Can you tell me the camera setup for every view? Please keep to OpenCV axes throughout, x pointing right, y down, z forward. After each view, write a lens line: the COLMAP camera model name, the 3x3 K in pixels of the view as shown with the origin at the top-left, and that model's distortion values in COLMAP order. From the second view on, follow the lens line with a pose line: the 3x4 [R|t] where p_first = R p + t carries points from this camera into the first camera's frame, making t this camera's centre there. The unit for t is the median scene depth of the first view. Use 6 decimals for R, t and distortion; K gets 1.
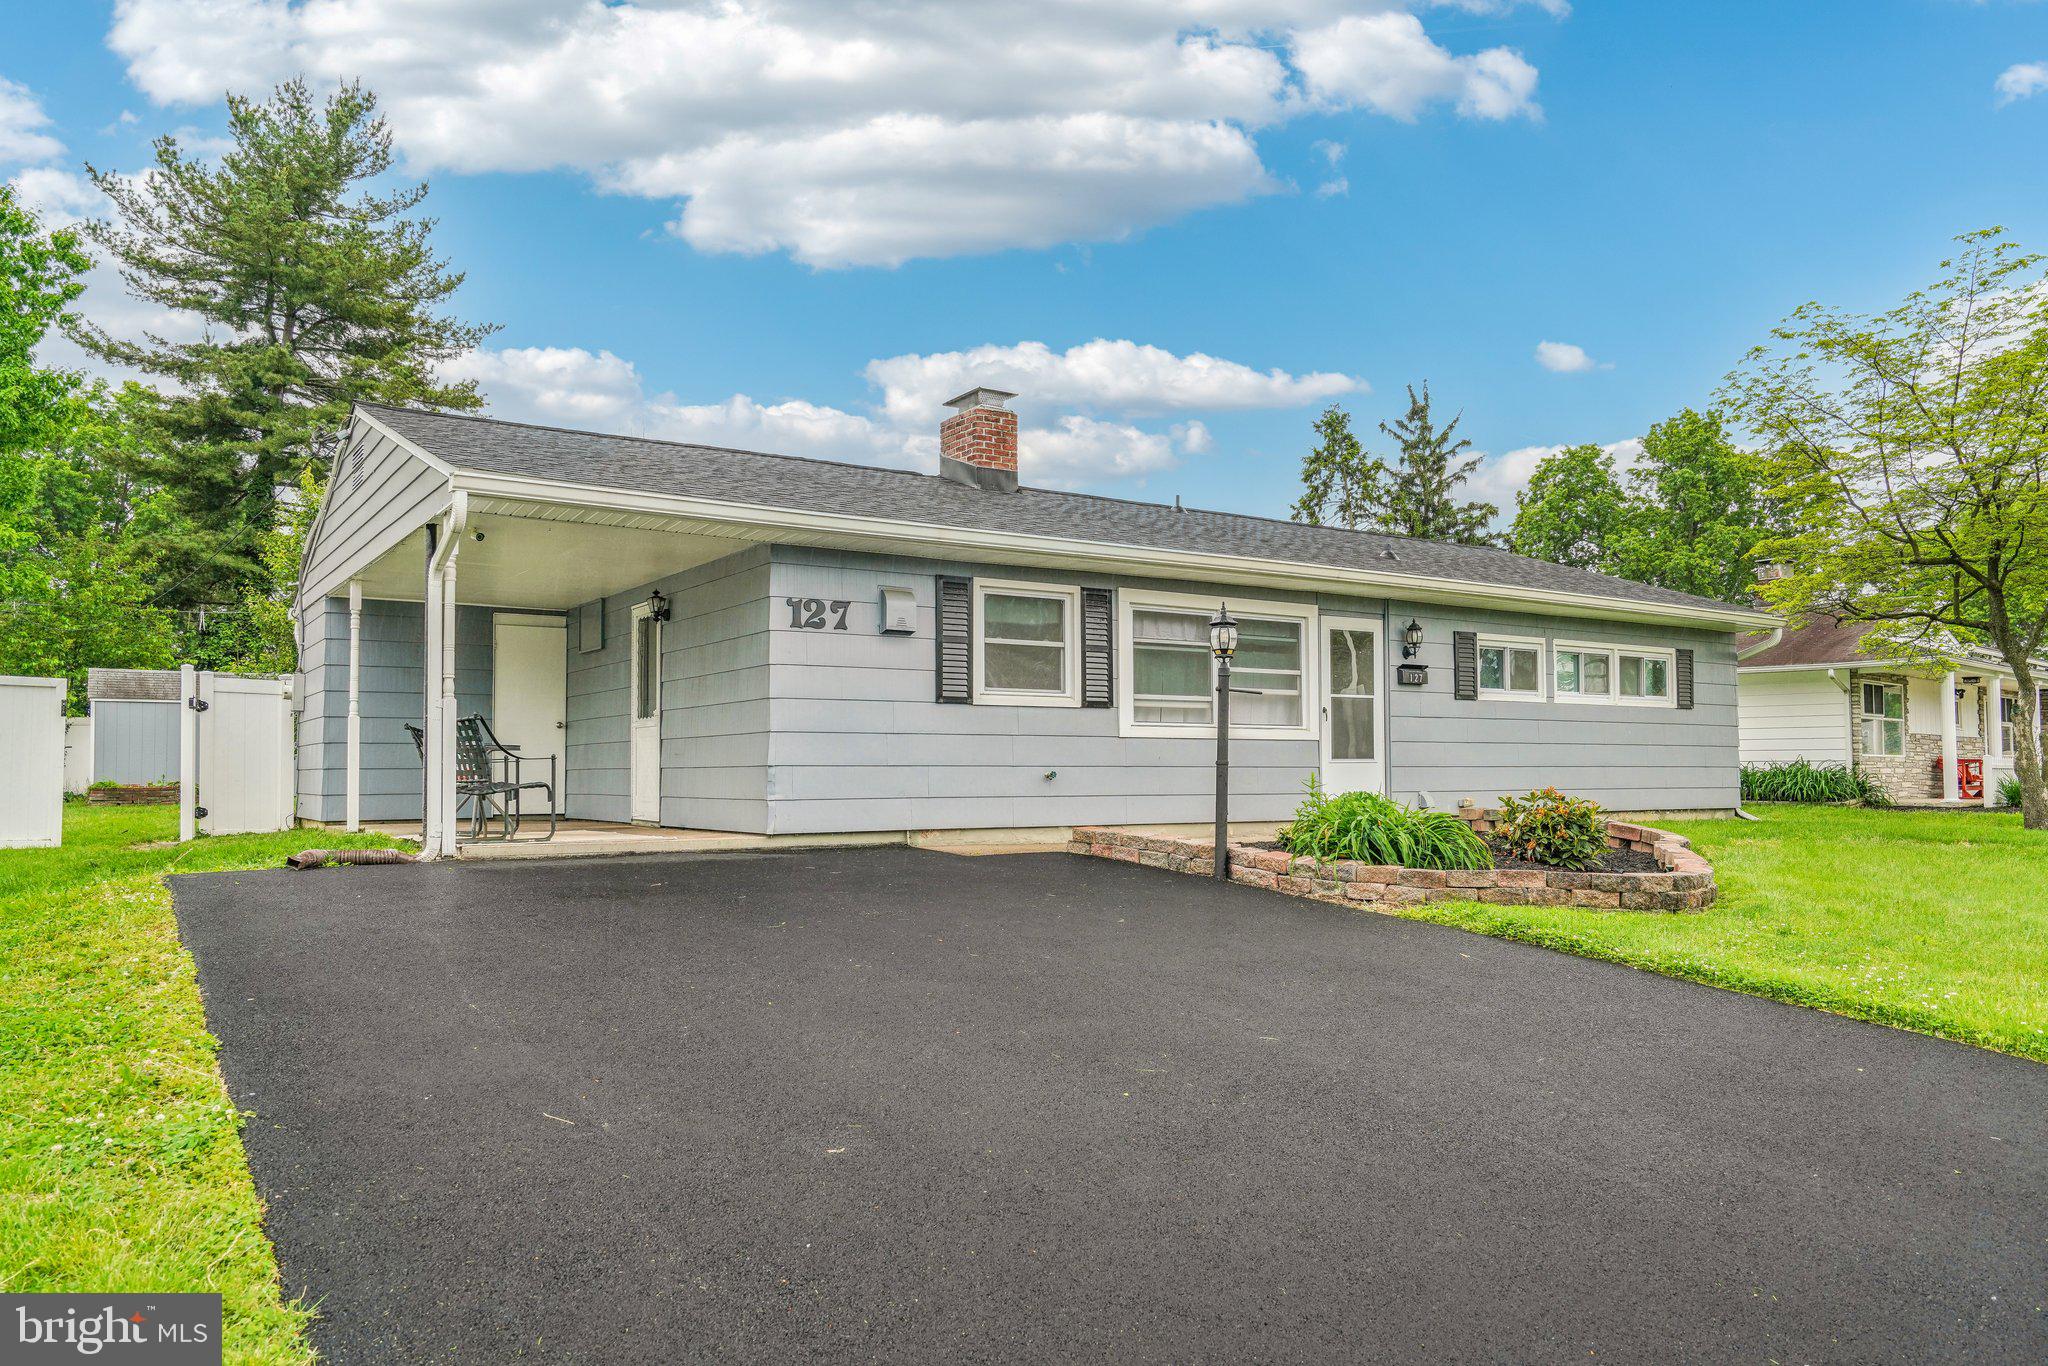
lens RADIAL K [[1428.2, 0, 1023.4], [0, 1428.2, 705.0], [0, 0, 1]] dist [-0.007551, 0.023212]
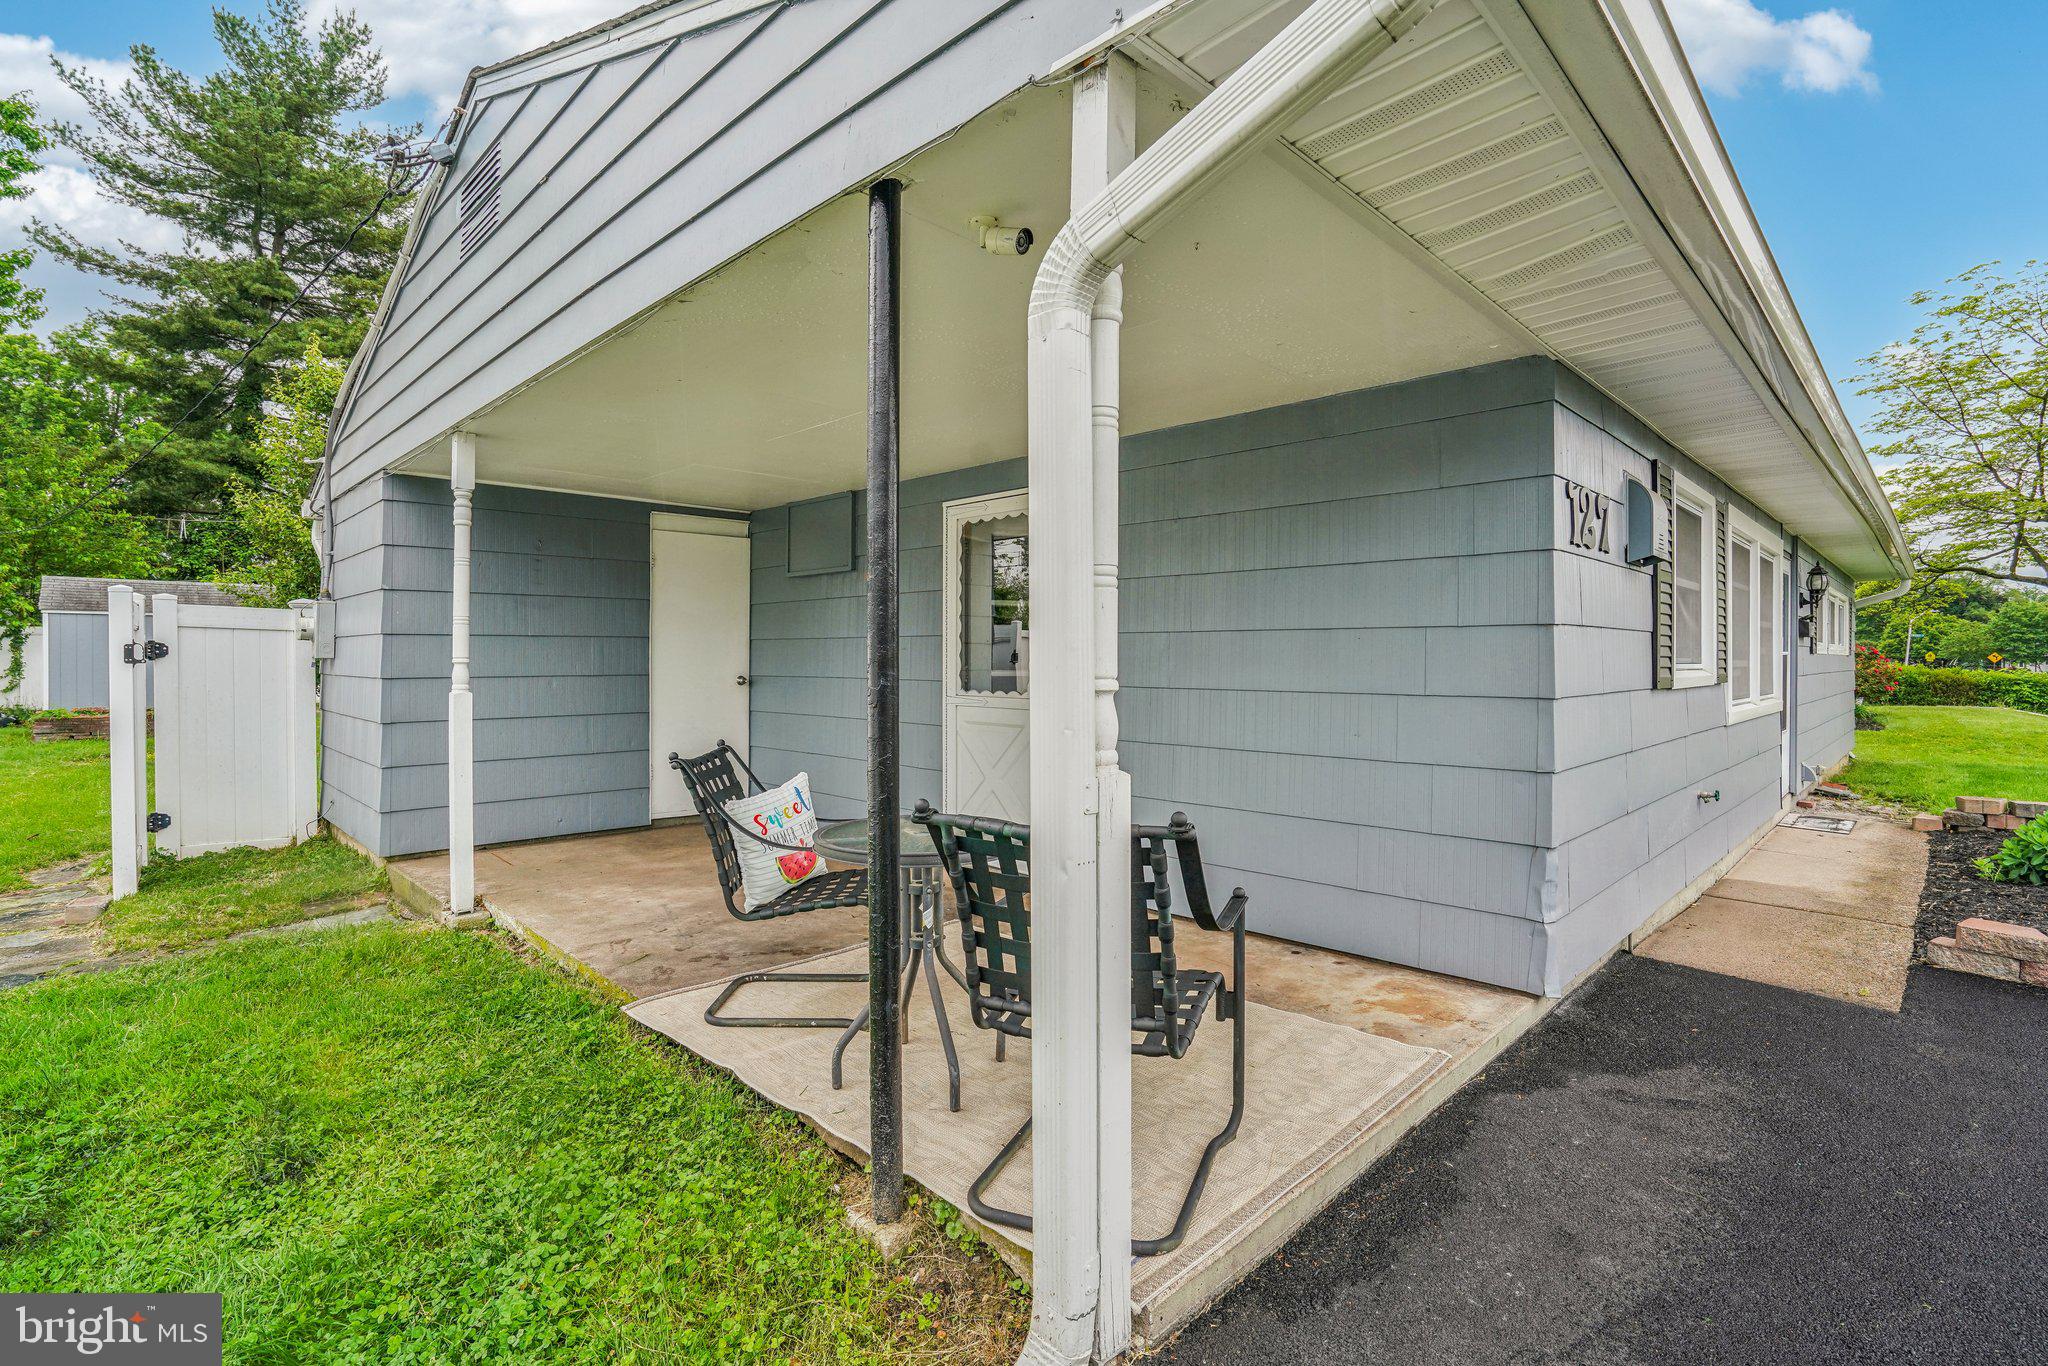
lens RADIAL K [[949.6, 0, 1020.9], [0, 949.6, 648.4], [0, 0, 1]] dist [-0.042268, 0.010005]
pose [[0.978598, 0.007749, 0.205633, -0.279273], [-0.015988, 0.999133, 0.038438, -0.020459], [-0.205157, -0.040903, 0.977874, 0.511968]]
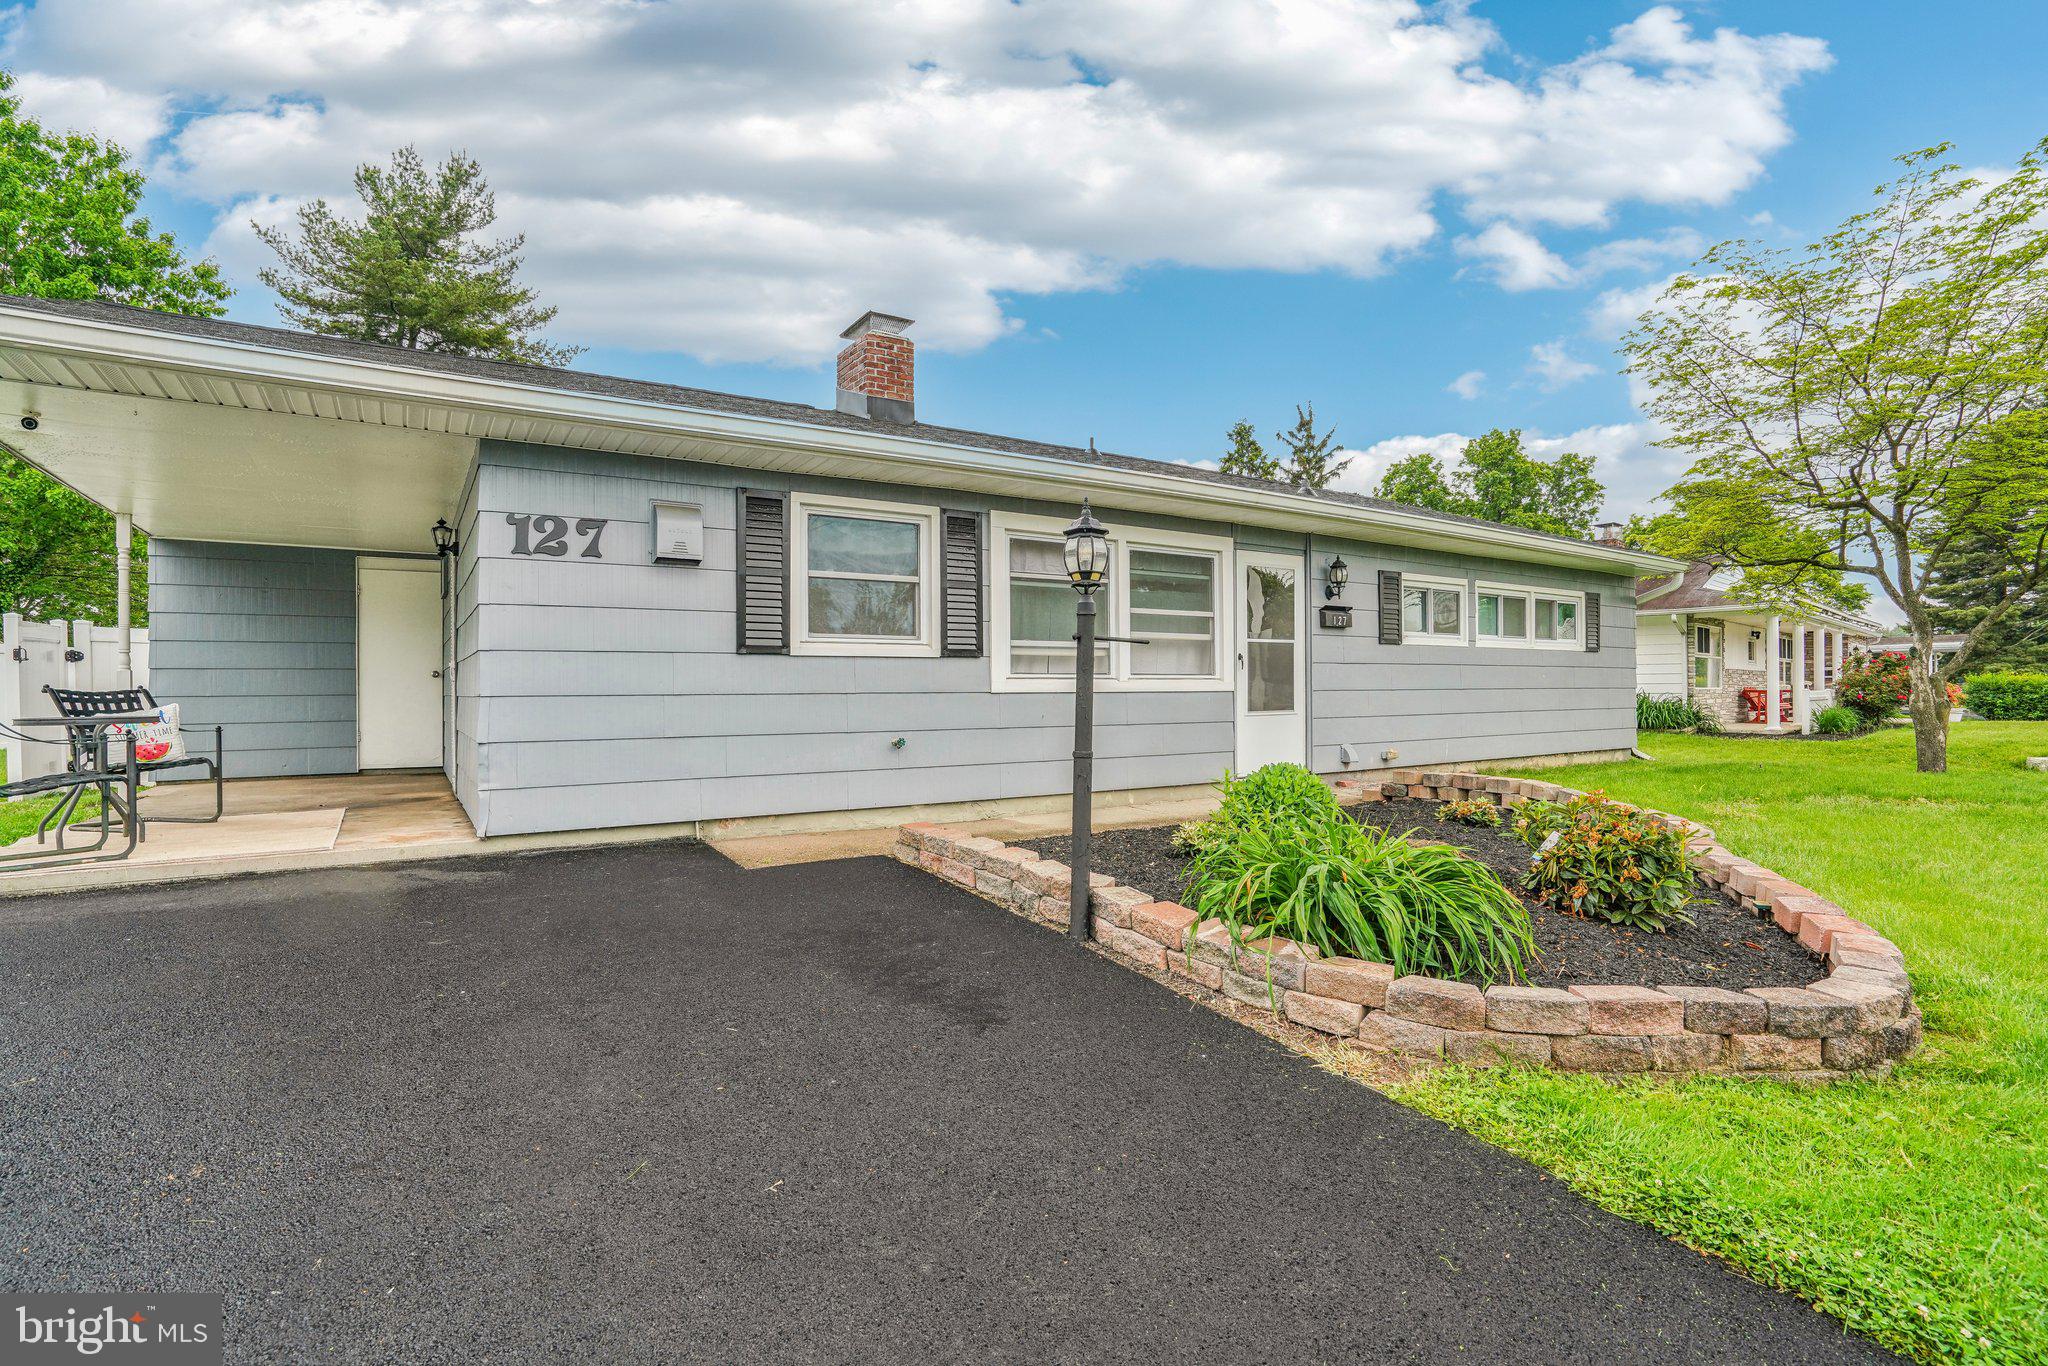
lens RADIAL K [[963.8, 0, 1024.0], [0, 963.8, 683.0], [0, 0, 1]] dist [-0.059807, 0.019784]
pose [[0.999970, -0.002699, -0.007203, 0.071882], [0.003005, 0.999078, 0.042831, -0.005566], [0.007081, -0.042851, 0.999056, 0.356780]]
